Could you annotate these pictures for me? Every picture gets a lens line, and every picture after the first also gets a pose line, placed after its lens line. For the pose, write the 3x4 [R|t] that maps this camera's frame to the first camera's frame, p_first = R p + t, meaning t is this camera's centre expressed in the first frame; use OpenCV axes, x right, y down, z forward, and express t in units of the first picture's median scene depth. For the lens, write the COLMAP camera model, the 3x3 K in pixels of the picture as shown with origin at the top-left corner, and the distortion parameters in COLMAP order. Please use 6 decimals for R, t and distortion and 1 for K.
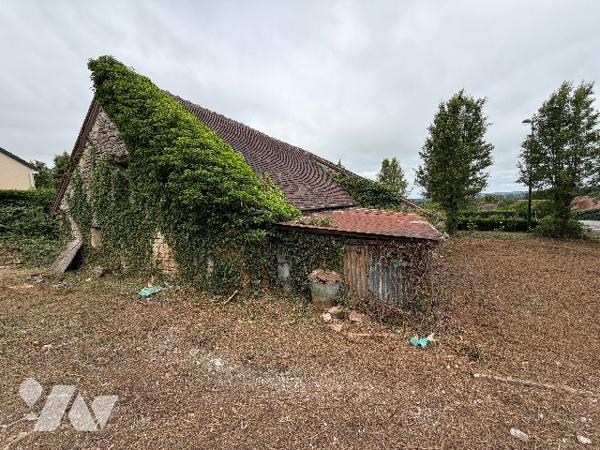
lens RADIAL K [[238.8, 0, 297.9], [0, 238.8, 224.1], [0, 0, 1]] dist [-0.000606, 0.000515]
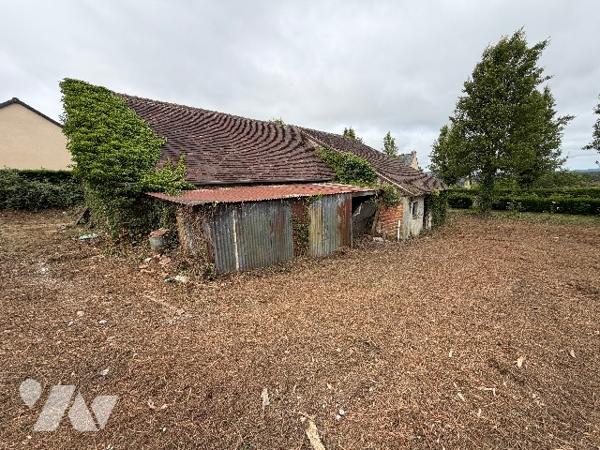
lens RADIAL K [[238.8, 0, 297.4], [0, 238.8, 227.9], [0, 0, 1]] dist [-0.000606, 0.000515]
pose [[0.947577, 0.056431, -0.314506, 0.854172], [-0.021404, 0.993280, 0.113736, 0.013327], [0.318811, -0.101042, 0.942417, -0.017916]]
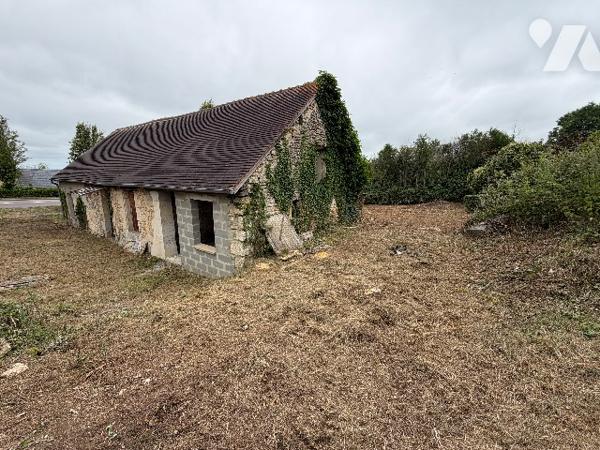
lens RADIAL K [[238.8, 0, 300.7], [0, 238.8, 226.4], [0, 0, 1]] dist [-0.000606, 0.000515]
pose [[0.171559, -0.151538, 0.973449, -1.898283], [0.049812, 0.988170, 0.145051, -0.025467], [-0.983914, 0.023605, 0.177077, 0.764955]]
